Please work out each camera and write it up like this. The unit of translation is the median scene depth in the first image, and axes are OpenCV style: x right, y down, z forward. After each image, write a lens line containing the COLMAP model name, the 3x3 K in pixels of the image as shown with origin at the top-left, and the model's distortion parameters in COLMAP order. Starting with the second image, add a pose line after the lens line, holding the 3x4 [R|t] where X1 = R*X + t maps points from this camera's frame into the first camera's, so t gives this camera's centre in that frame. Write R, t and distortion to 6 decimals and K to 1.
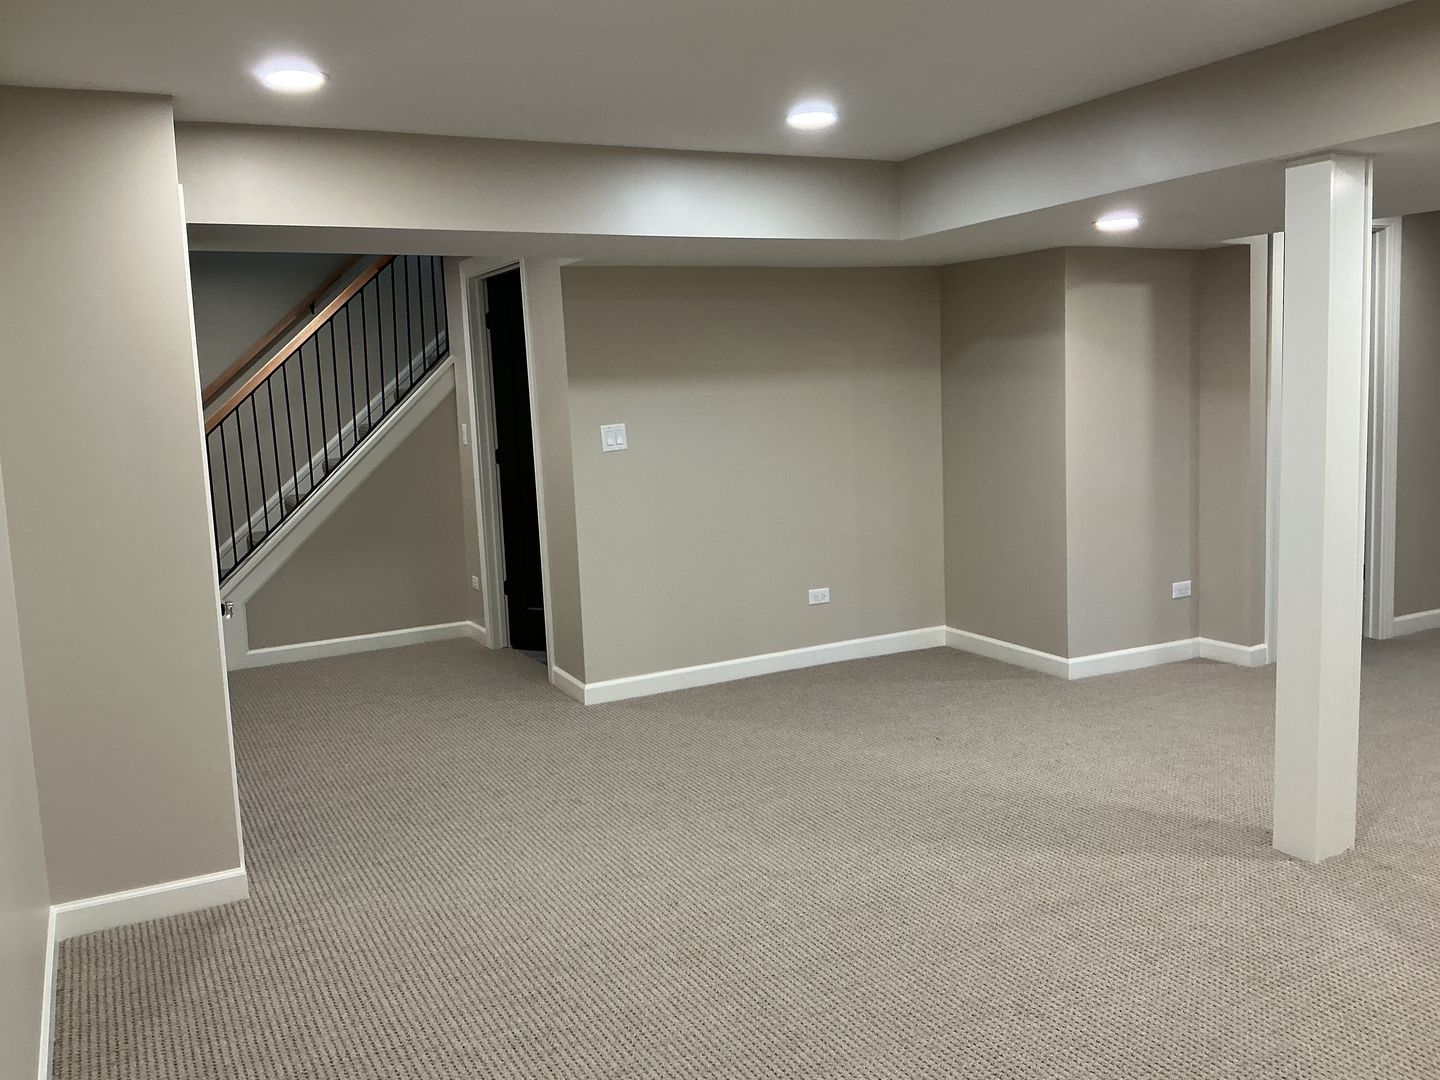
lens RADIAL K [[1196.3, 0, 715.5], [0, 1196.3, 533.3], [0, 0, 1]] dist [0.131069, -0.248947]
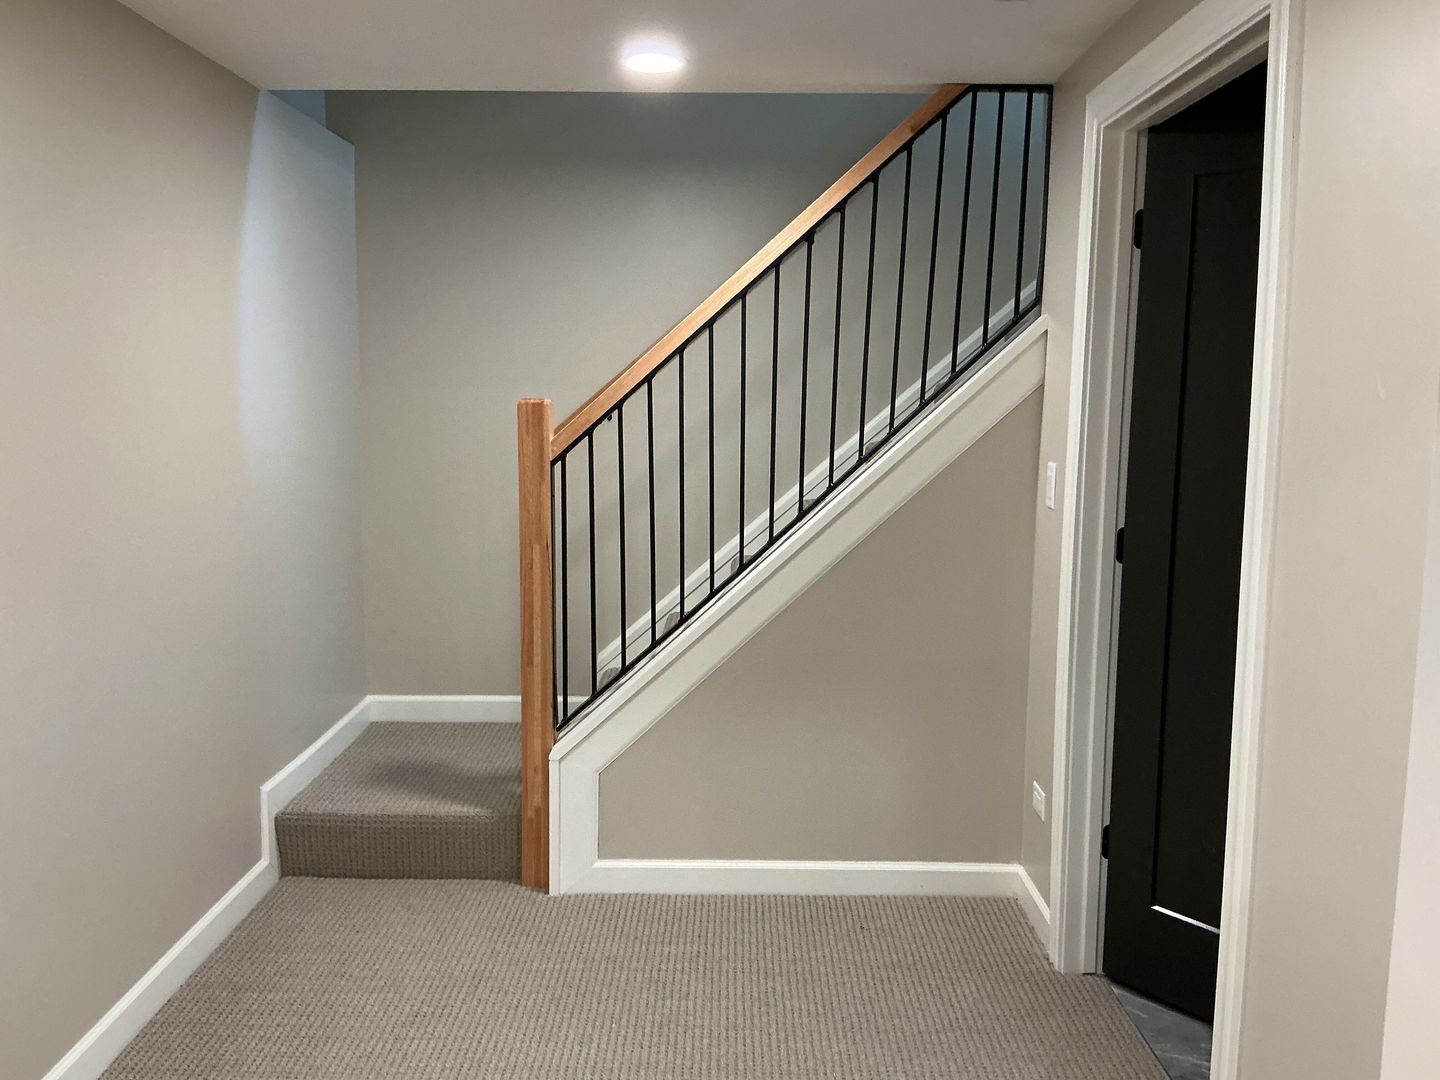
lens RADIAL K [[1196.3, 0, 715.5], [0, 1196.3, 533.3], [0, 0, 1]] dist [0.131069, -0.248947]
pose [[0.882792, 0.111197, -0.456413, -0.109337], [-0.099930, 0.993795, 0.048836, -0.074166], [0.459012, 0.002497, 0.888427, 0.533223]]
